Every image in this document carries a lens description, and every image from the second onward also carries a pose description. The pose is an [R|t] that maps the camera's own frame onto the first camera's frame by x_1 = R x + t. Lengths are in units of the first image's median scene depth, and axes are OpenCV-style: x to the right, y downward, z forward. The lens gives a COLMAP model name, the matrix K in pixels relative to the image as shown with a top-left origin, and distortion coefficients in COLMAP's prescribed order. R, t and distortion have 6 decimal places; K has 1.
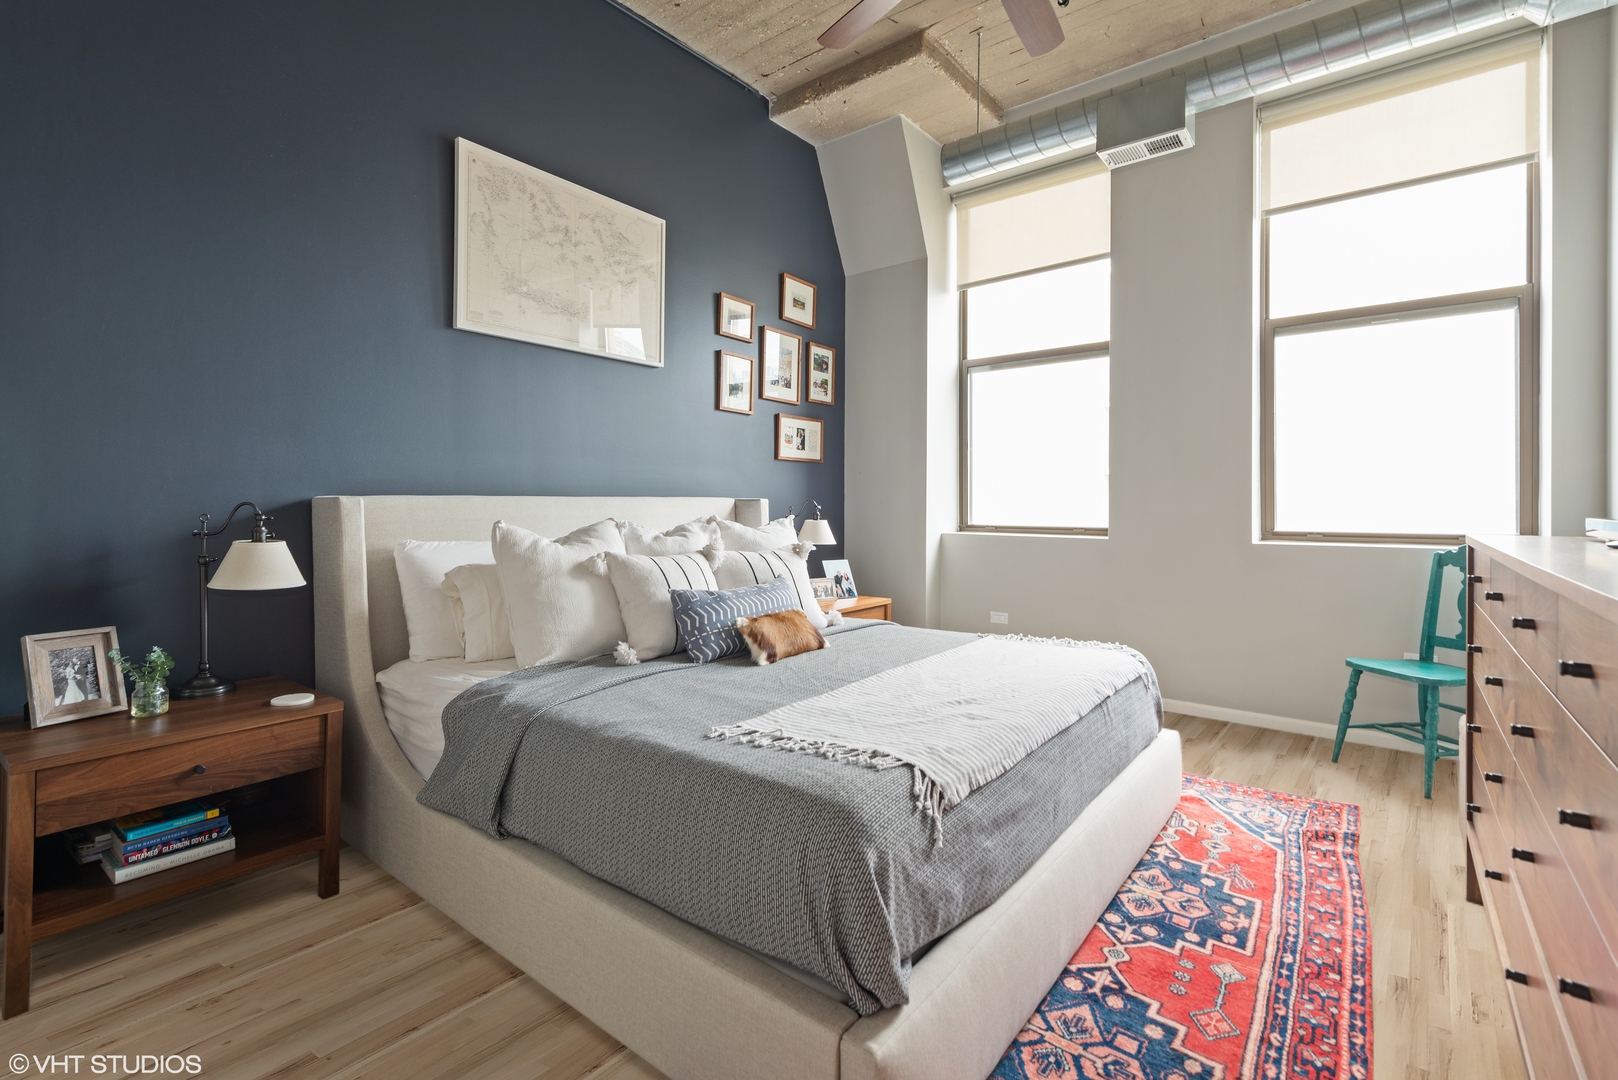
lens RADIAL K [[720.2, 0, 819.6], [0, 720.2, 494.9], [0, 0, 1]] dist [0.010556, -0.003774]
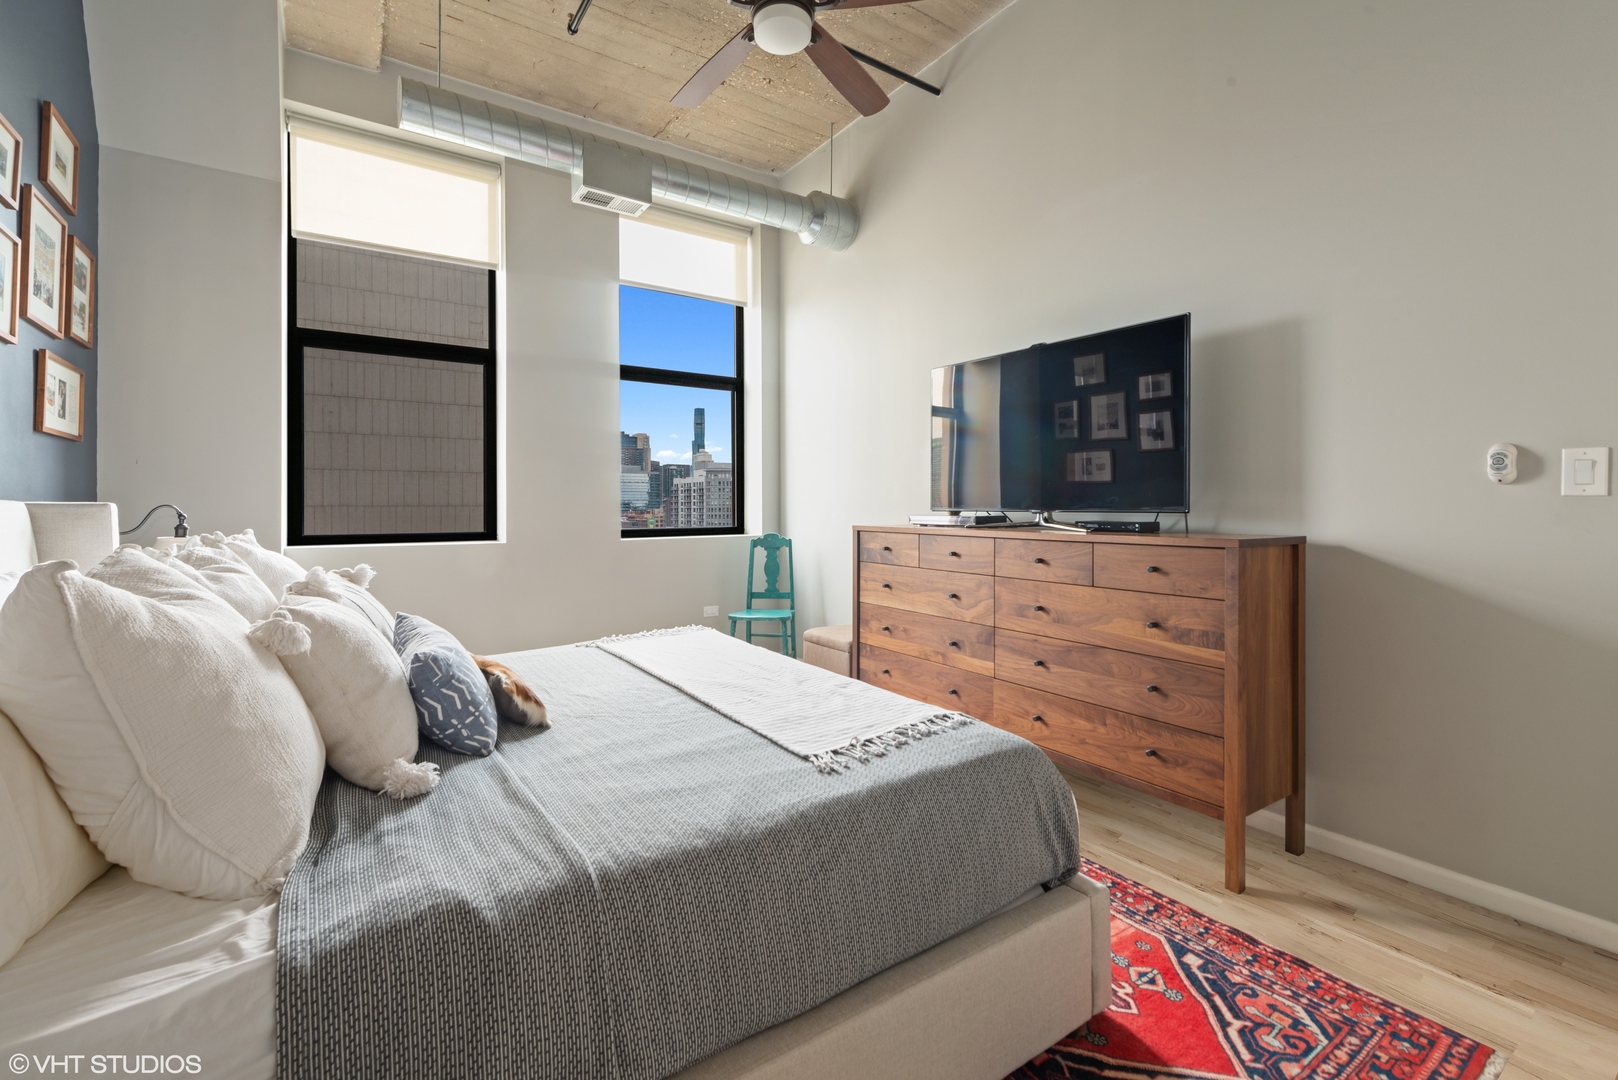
lens RADIAL K [[681.5, 0, 782.1], [0, 681.5, 498.6], [0, 0, 1]] dist [-0.000733, -0.000202]
pose [[0.334964, 0.011964, 0.942155, -0.368141], [-0.009731, 0.999910, -0.009238, 0.001298], [-0.942181, -0.006074, 0.335050, 0.292226]]
